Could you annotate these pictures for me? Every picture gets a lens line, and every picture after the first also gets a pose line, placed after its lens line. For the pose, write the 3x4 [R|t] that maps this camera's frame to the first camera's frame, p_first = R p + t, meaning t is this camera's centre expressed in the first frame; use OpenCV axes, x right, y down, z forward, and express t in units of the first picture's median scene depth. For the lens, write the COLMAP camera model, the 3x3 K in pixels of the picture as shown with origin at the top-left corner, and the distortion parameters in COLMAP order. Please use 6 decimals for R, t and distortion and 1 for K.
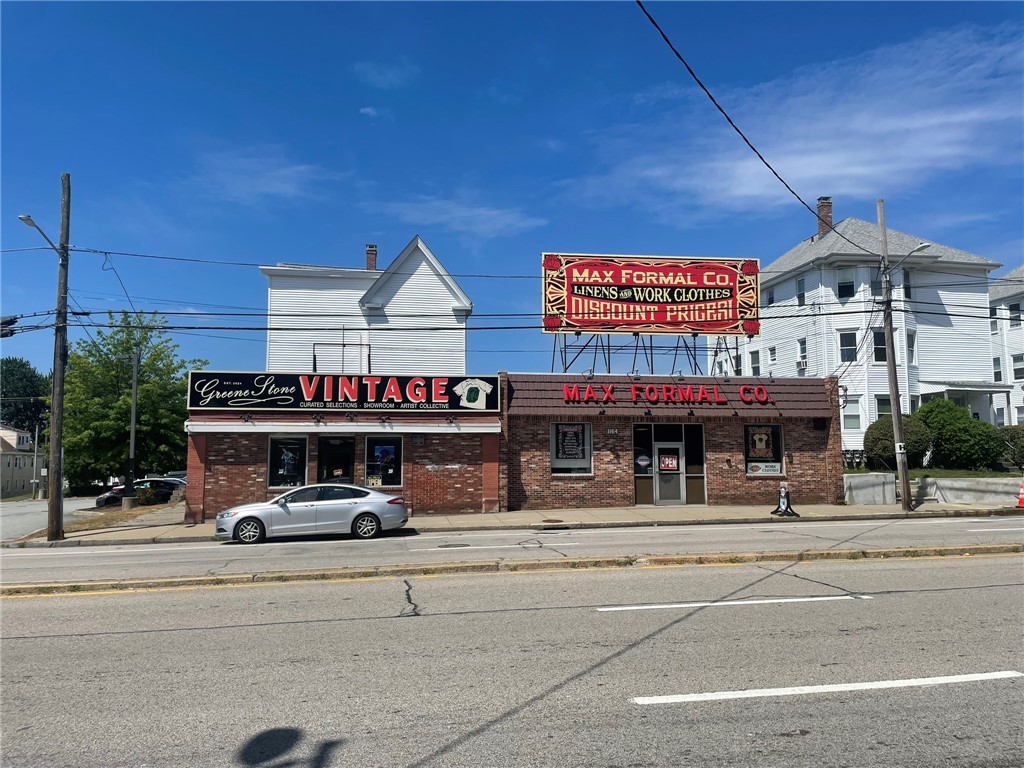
lens RADIAL K [[775.5, 0, 510.4], [0, 775.5, 376.6], [0, 0, 1]] dist [0.088312, -0.116978]
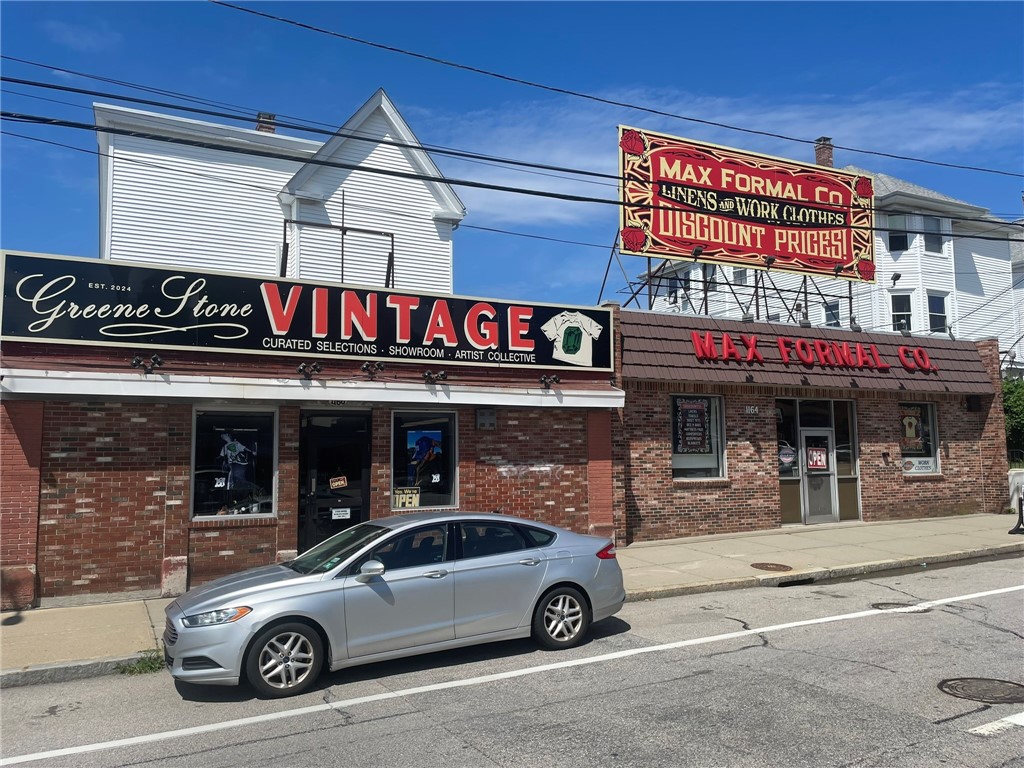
lens RADIAL K [[775.5, 0, 509.9], [0, 775.5, 385.7], [0, 0, 1]] dist [0.088312, -0.116978]
pose [[0.948716, 0.020885, 0.315438, -0.257172], [-0.025486, 0.999620, 0.010468, 0.049728], [-0.315099, -0.017970, 0.948889, 0.463882]]
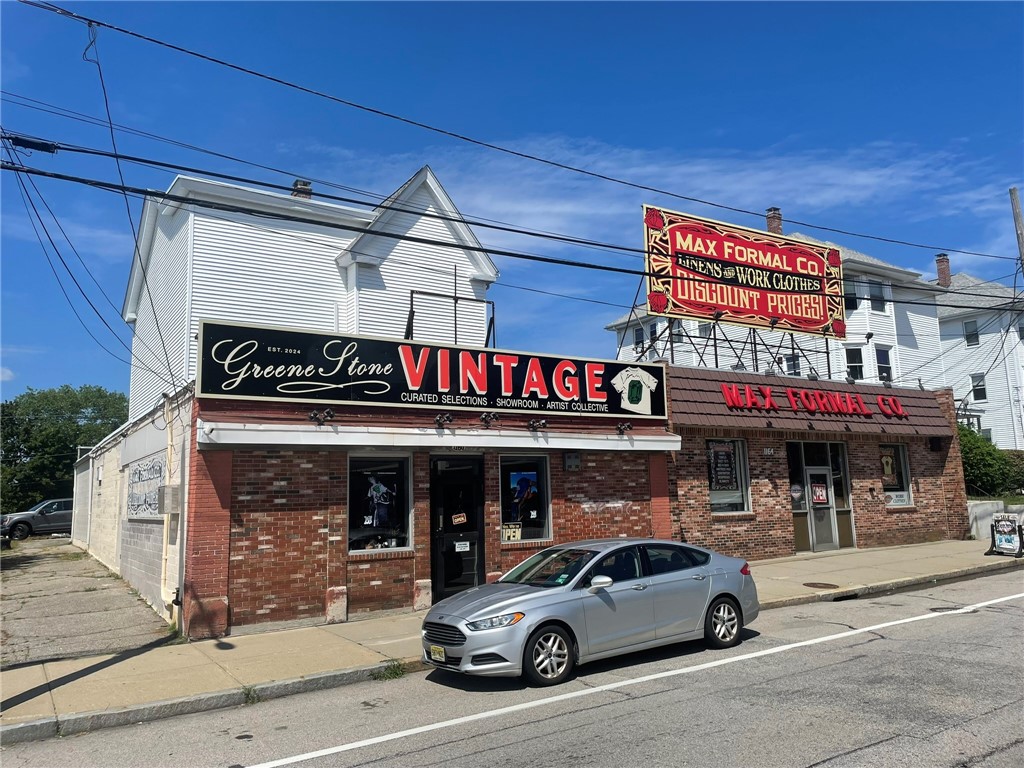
lens RADIAL K [[775.5, 0, 505.5], [0, 775.5, 374.2], [0, 0, 1]] dist [0.088312, -0.116978]
pose [[0.909722, 0.043138, 0.412971, -0.399443], [-0.019513, 0.997931, -0.061258, 0.048473], [-0.414759, 0.047670, 0.908682, 0.438191]]
